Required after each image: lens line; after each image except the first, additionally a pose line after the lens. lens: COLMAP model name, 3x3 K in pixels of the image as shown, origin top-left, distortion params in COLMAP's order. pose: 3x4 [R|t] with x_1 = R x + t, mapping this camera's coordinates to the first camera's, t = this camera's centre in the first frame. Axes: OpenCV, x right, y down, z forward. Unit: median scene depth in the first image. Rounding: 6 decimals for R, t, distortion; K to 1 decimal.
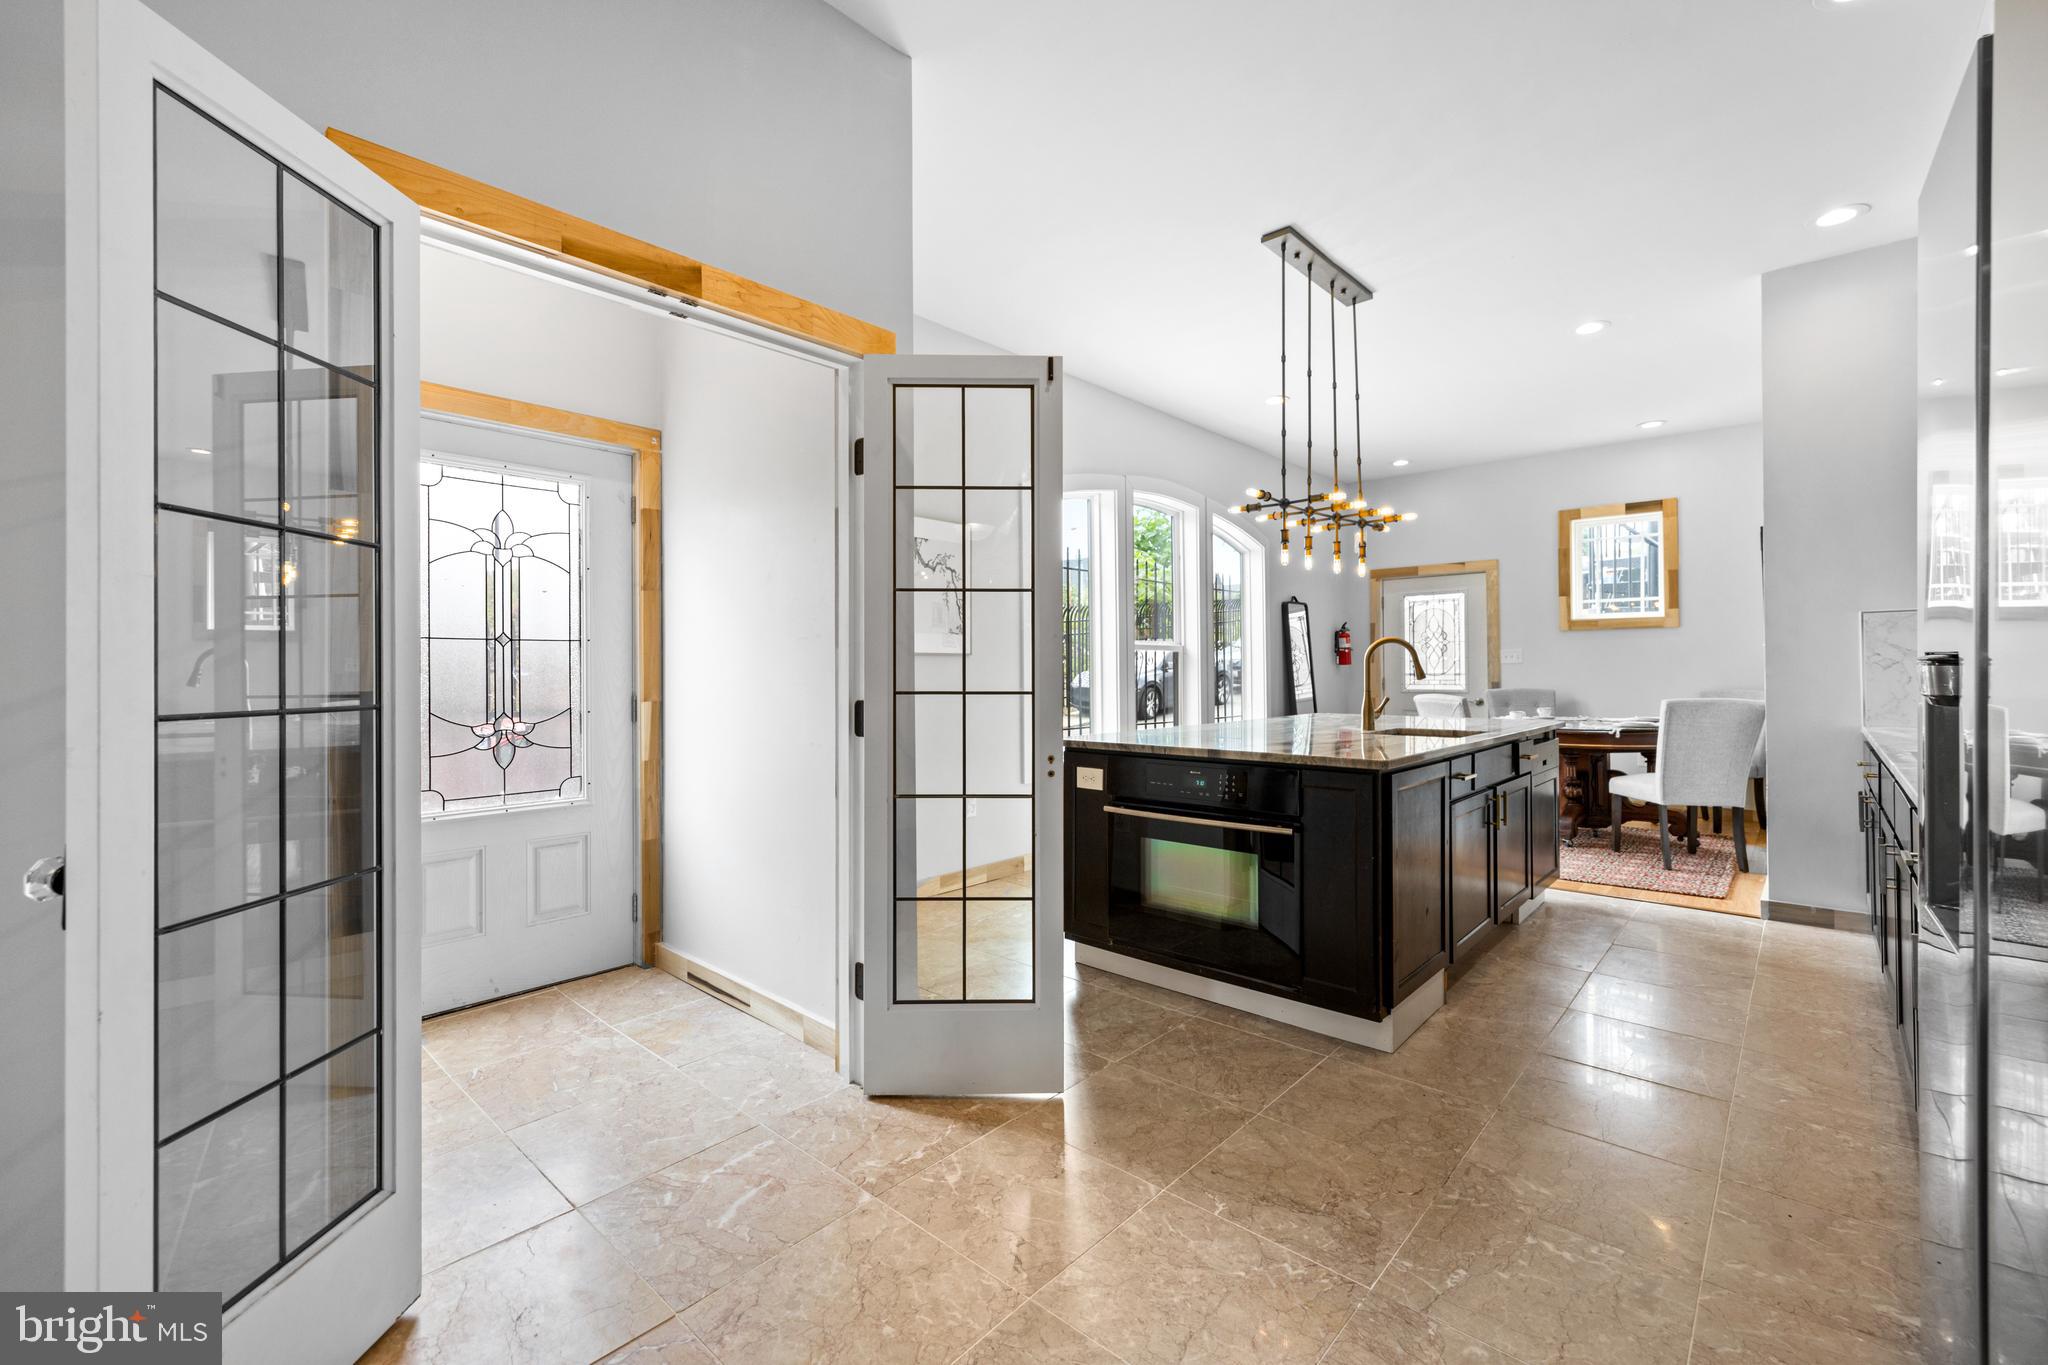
lens RADIAL K [[864.9, 0, 1021.1], [0, 864.9, 666.3], [0, 0, 1]] dist [0.000620, 0.001222]
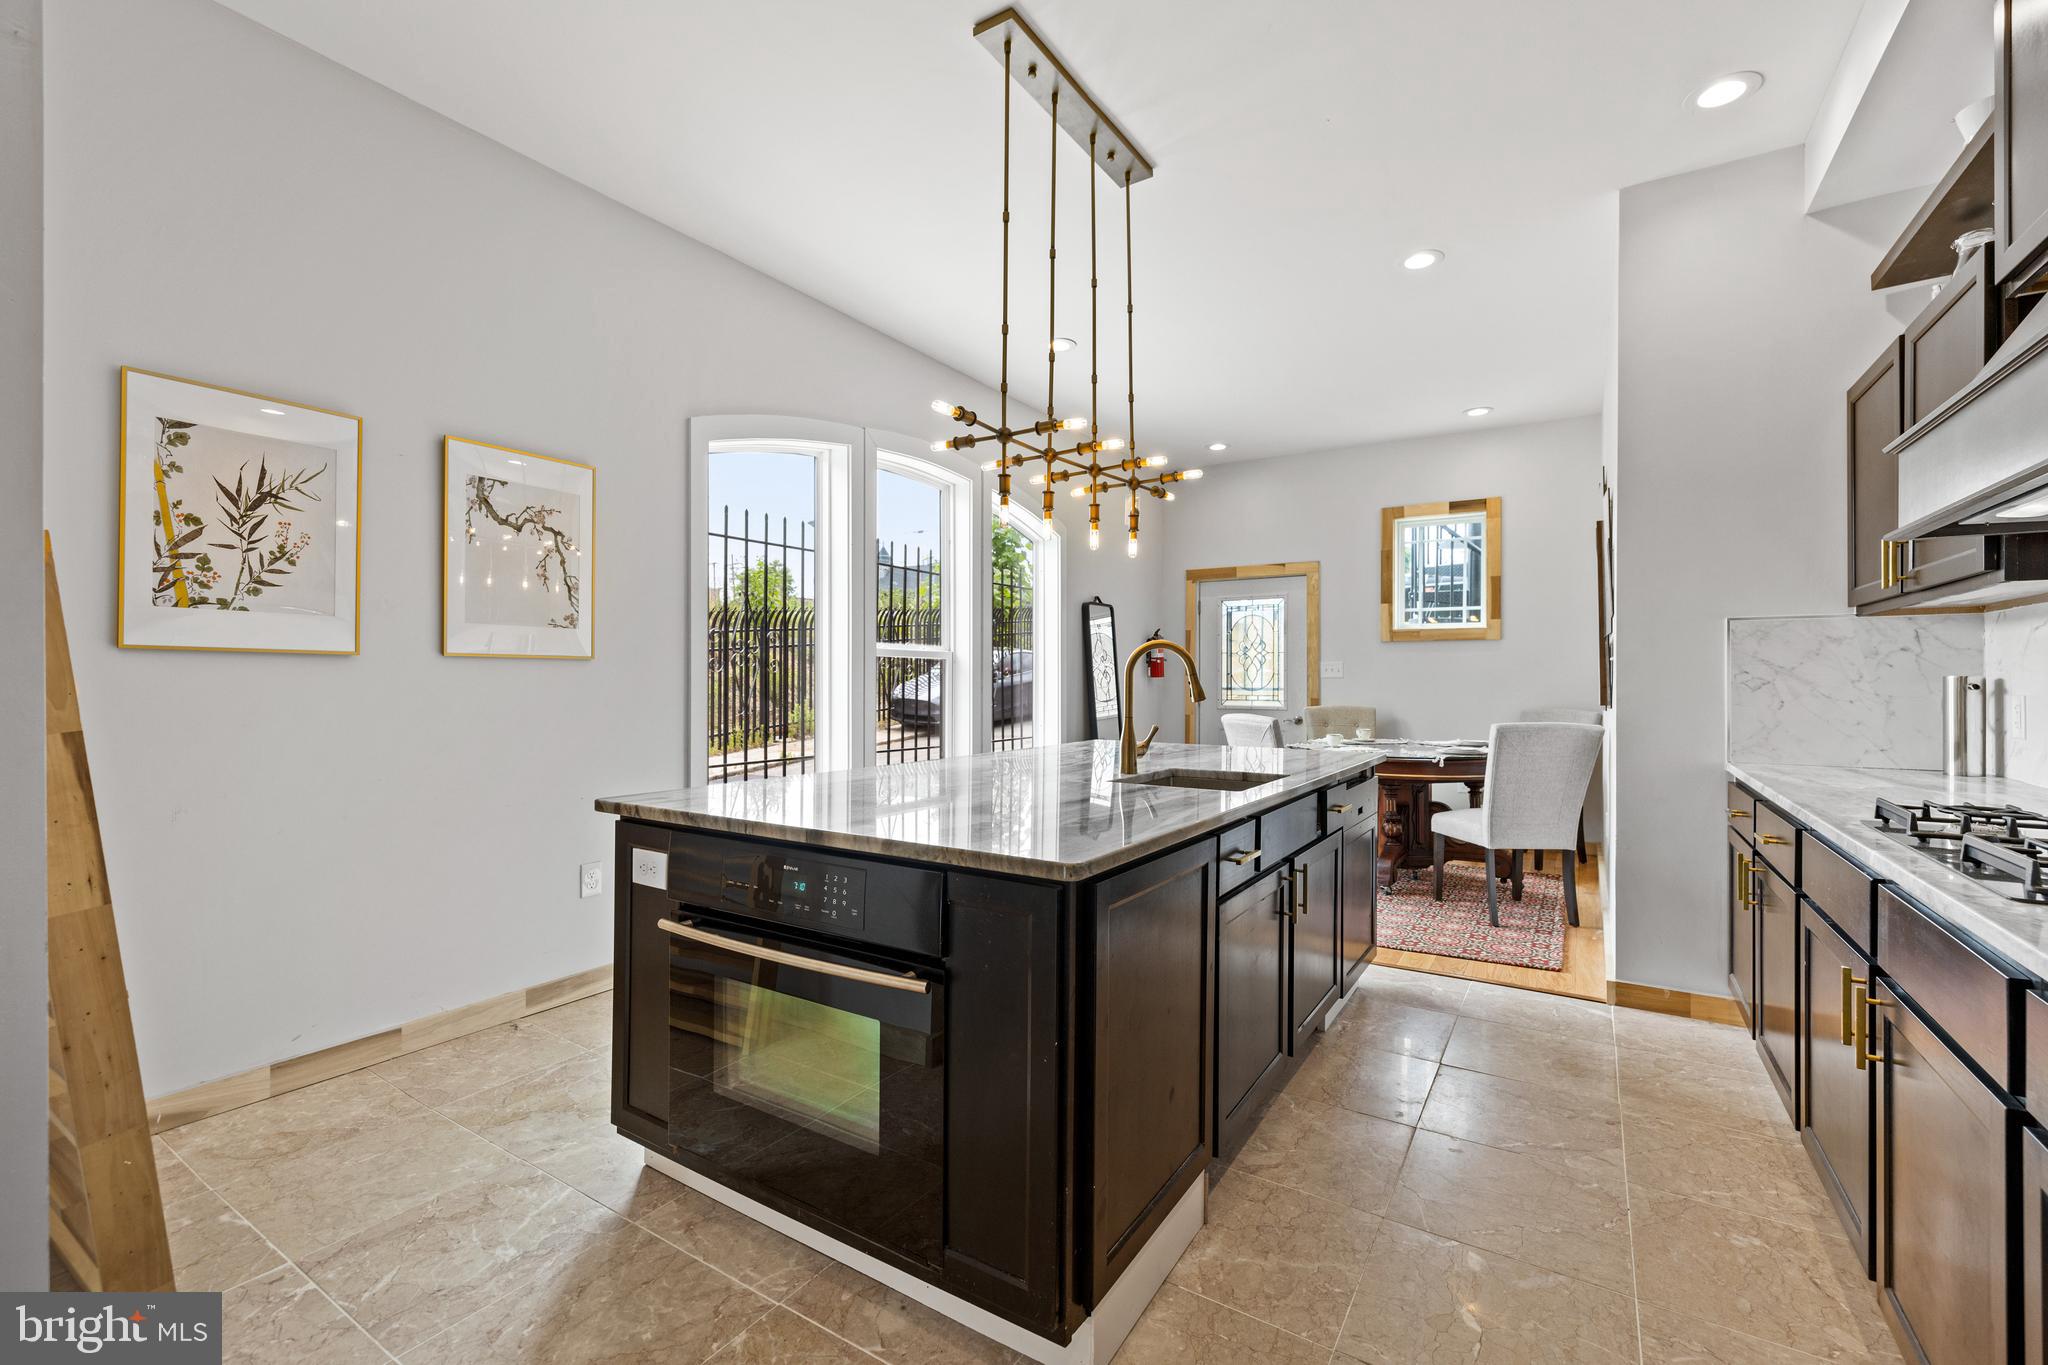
lens RADIAL K [[864.9, 0, 1036.5], [0, 864.9, 684.0], [0, 0, 1]] dist [0.000620, 0.001222]
pose [[0.984221, 0.008054, 0.176759, 0.159493], [-0.009906, 0.999905, 0.009600, -0.003164], [-0.176665, -0.011200, 0.984207, 0.254714]]
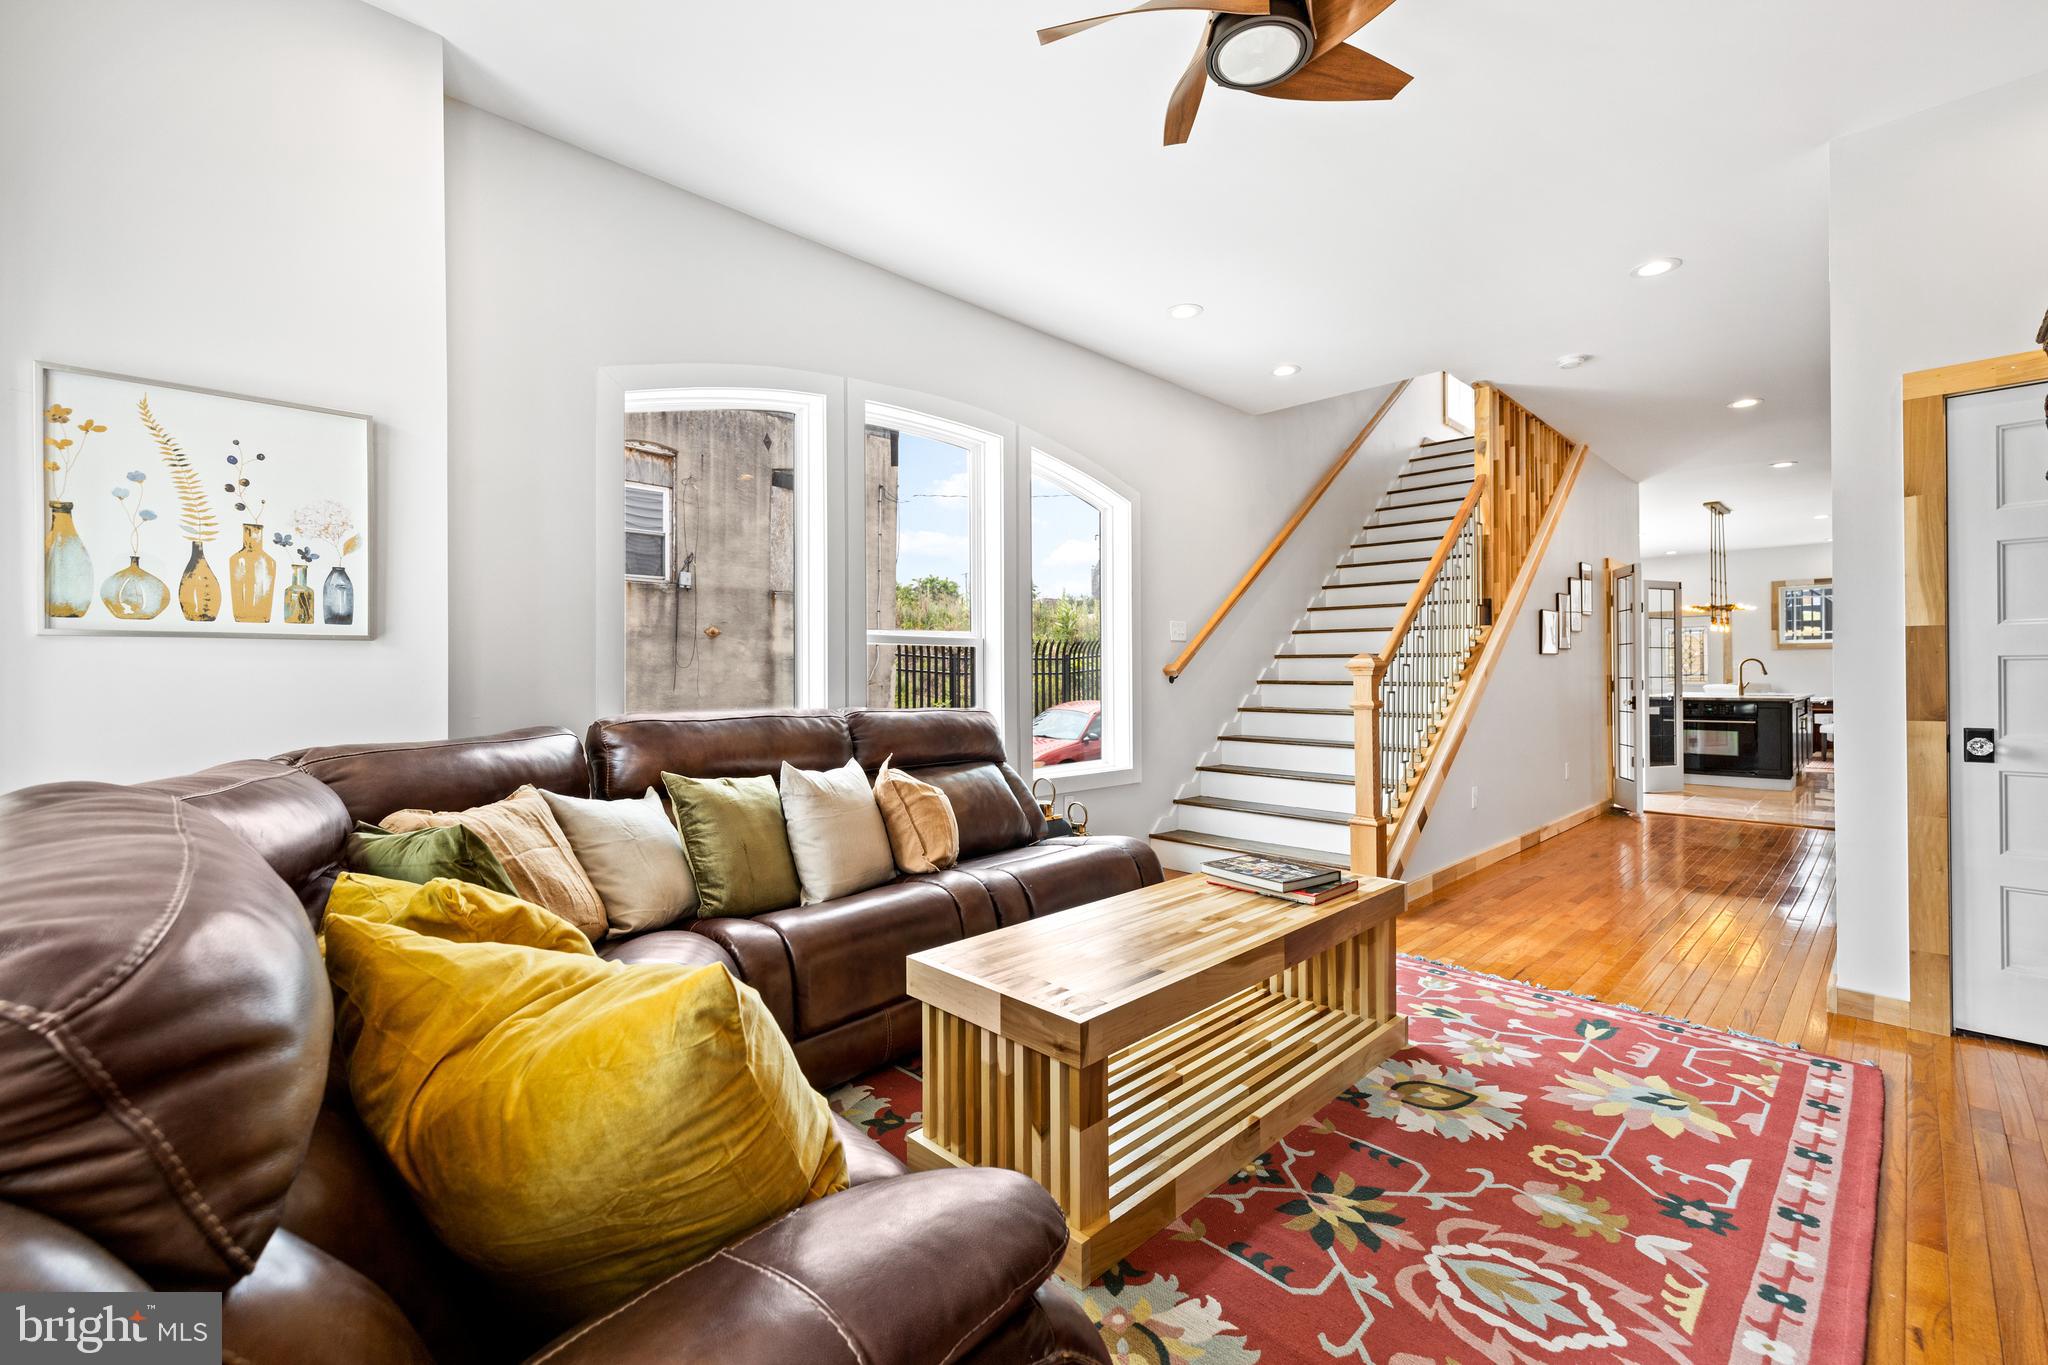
lens RADIAL K [[864.9, 0, 1022.7], [0, 864.9, 670.9], [0, 0, 1]] dist [0.000620, 0.001222]
pose [[0.998832, -0.001091, -0.048314, -1.206290], [0.001157, 0.999998, 0.001338, -0.001954], [0.048312, -0.001392, 0.998831, -1.241649]]
